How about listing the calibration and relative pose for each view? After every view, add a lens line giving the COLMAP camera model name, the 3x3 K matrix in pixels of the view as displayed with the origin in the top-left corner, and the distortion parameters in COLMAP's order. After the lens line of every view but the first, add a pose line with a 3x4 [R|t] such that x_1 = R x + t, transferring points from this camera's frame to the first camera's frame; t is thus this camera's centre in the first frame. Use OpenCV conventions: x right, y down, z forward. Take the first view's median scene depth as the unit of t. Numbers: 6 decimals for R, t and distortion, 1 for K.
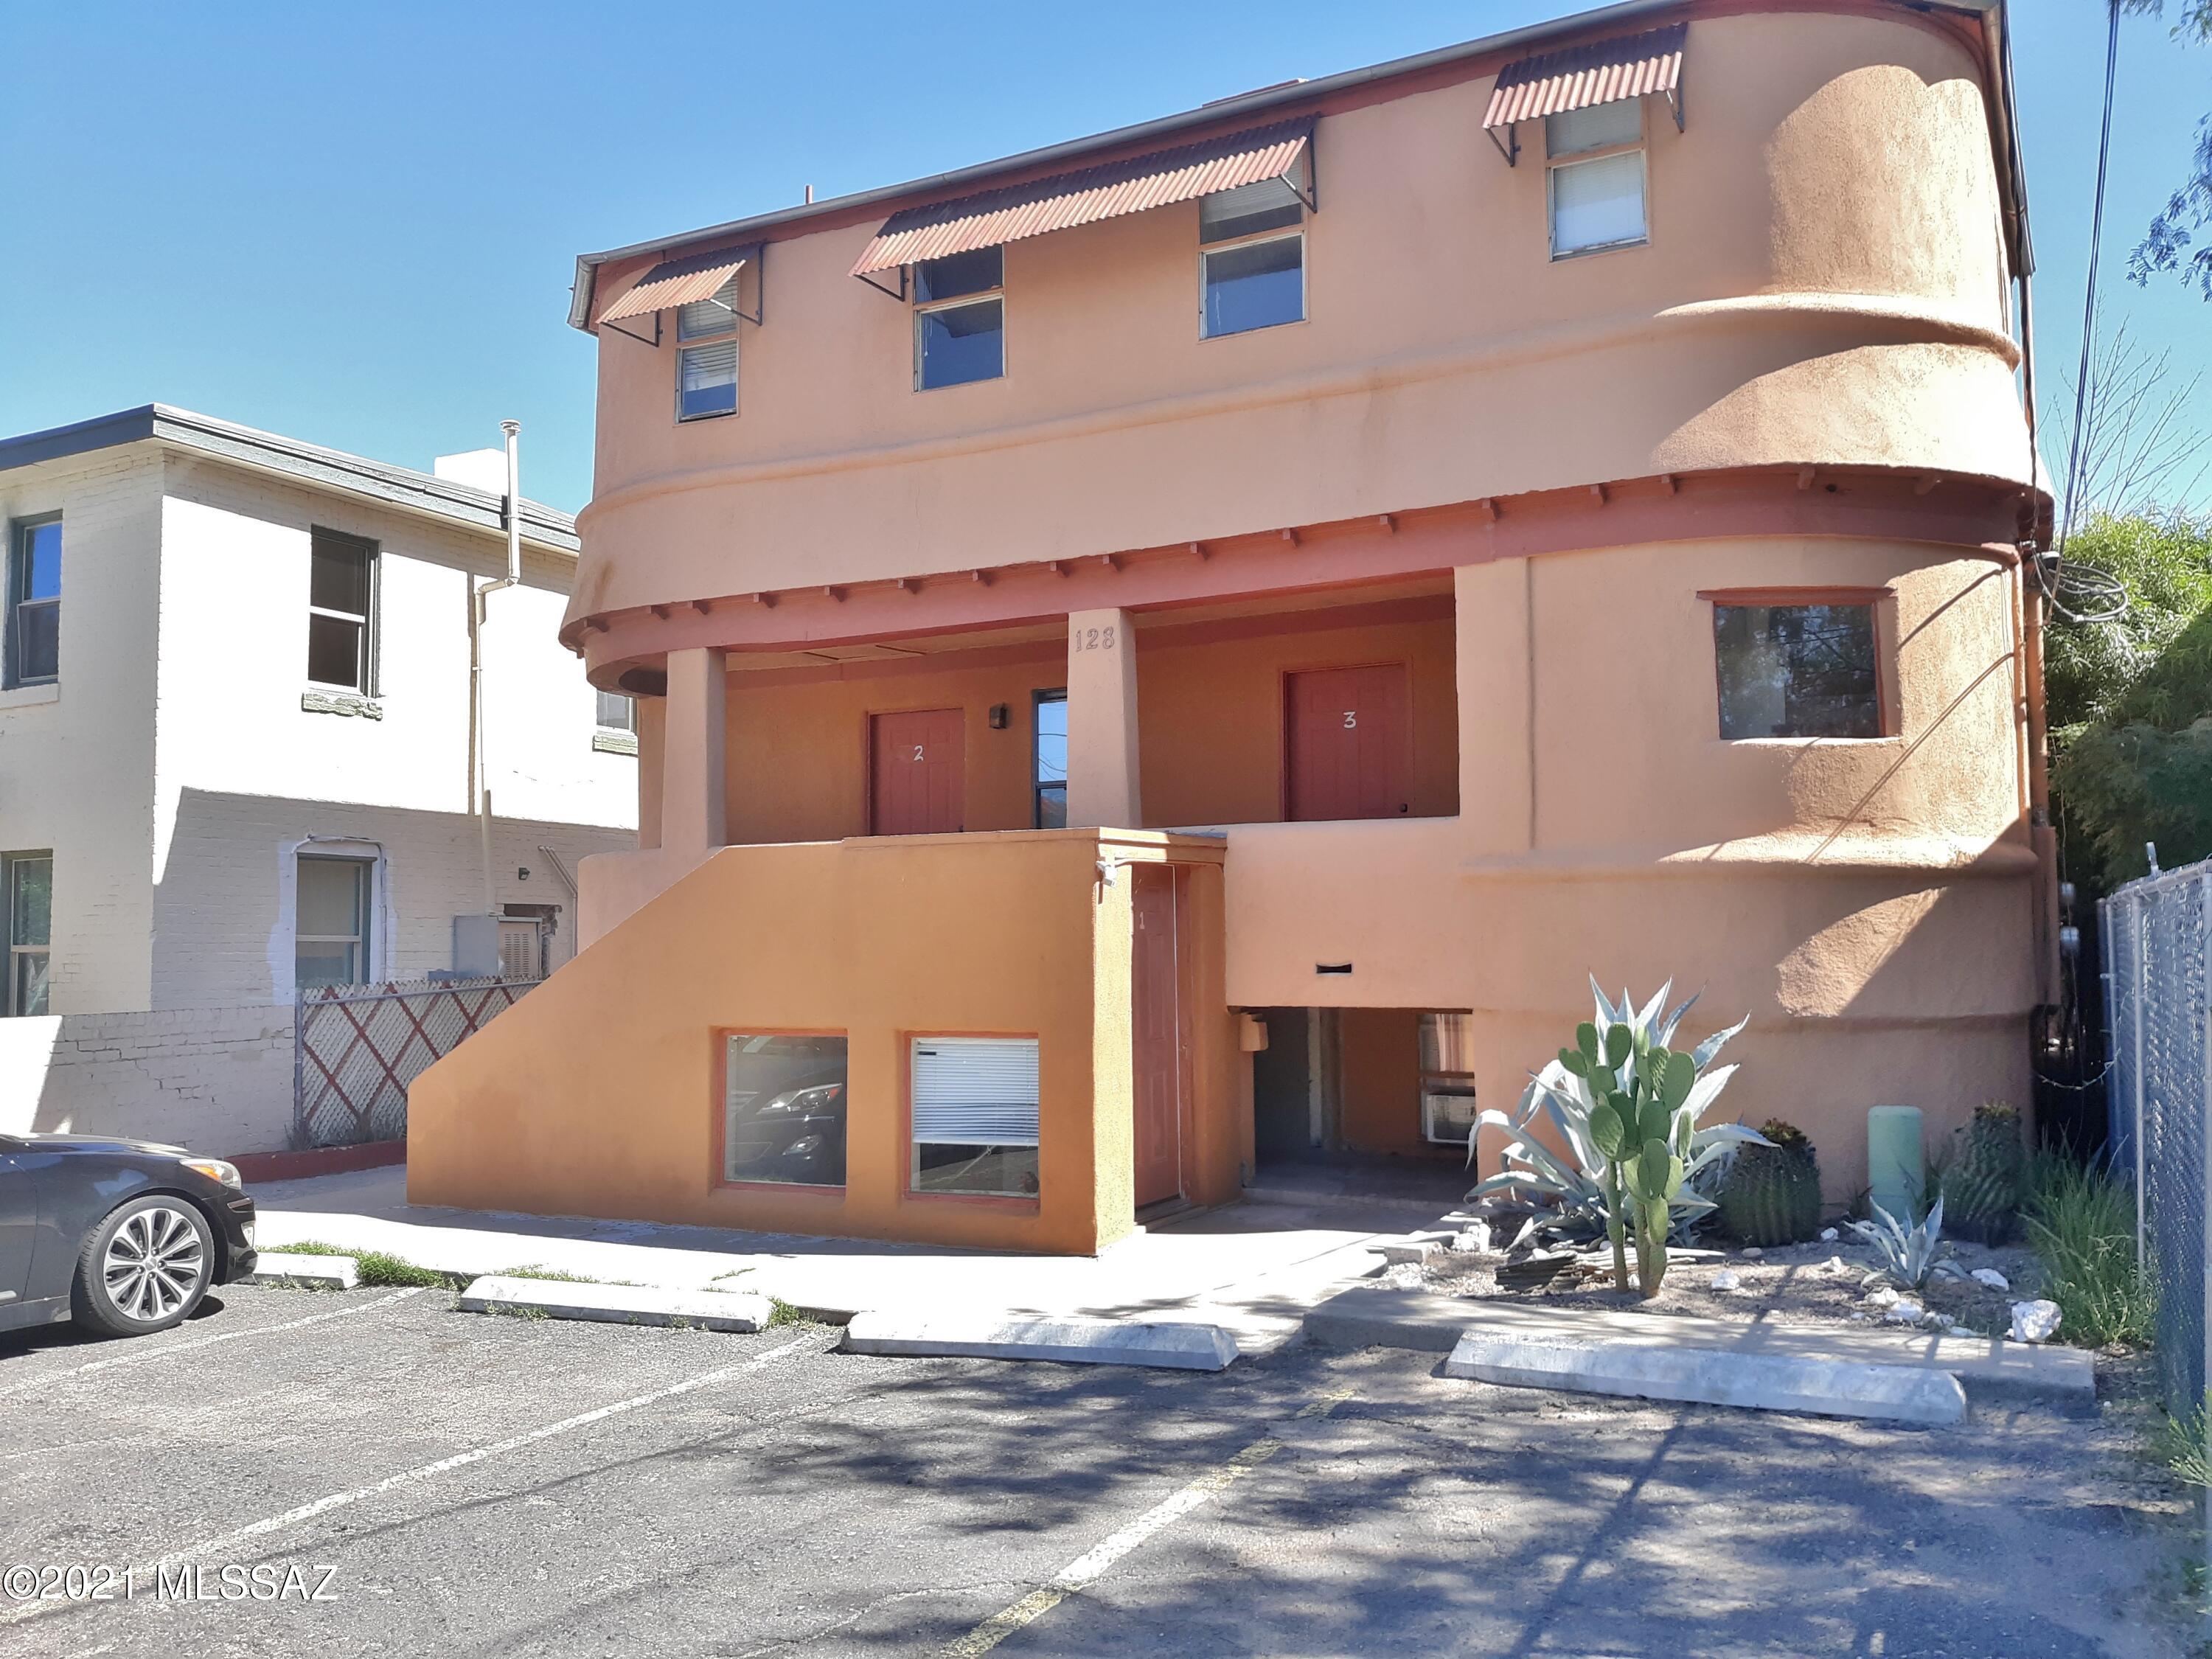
lens RADIAL K [[1834.7, 0, 1103.9], [0, 1834.7, 817.9], [0, 0, 1]] dist [-0.035792, -0.024052]
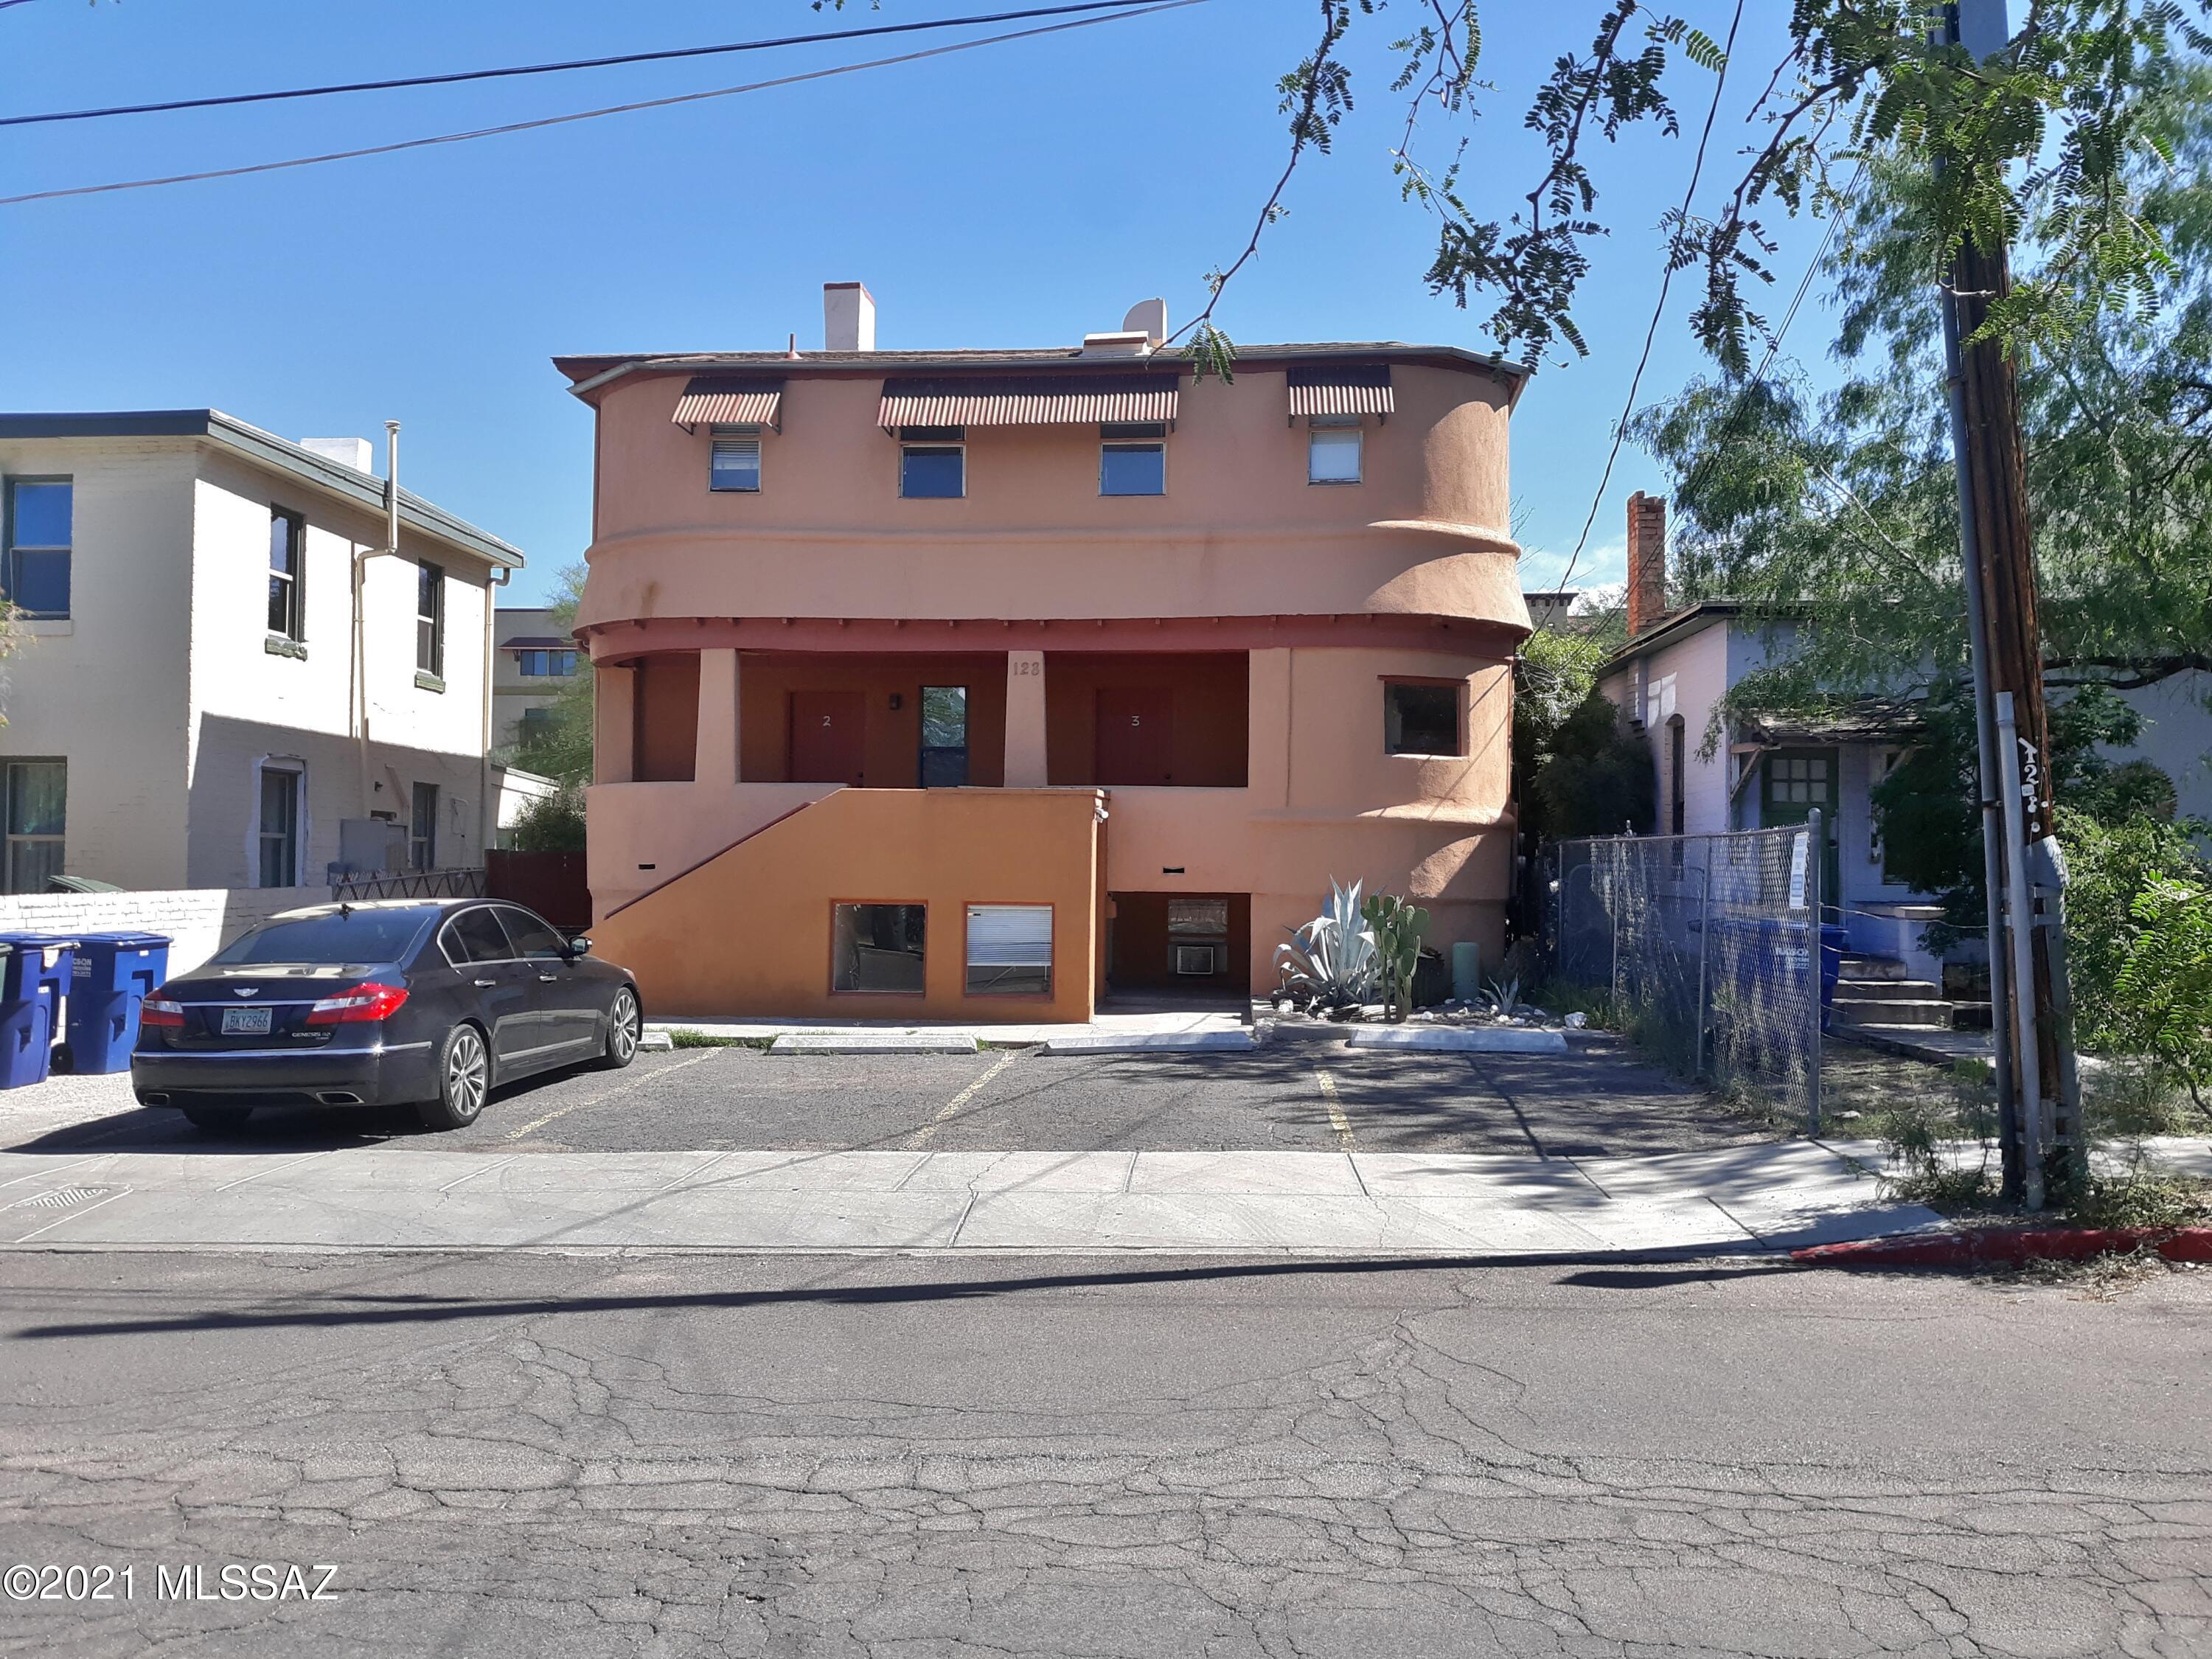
lens RADIAL K [[1834.7, 0, 1108.1], [0, 1834.7, 831.6], [0, 0, 1]] dist [-0.035792, -0.024052]
pose [[0.918086, 0.027459, 0.395430, -0.633996], [-0.047800, 0.997987, 0.041680, -0.025380], [-0.393489, -0.057168, 0.917550, -0.600443]]
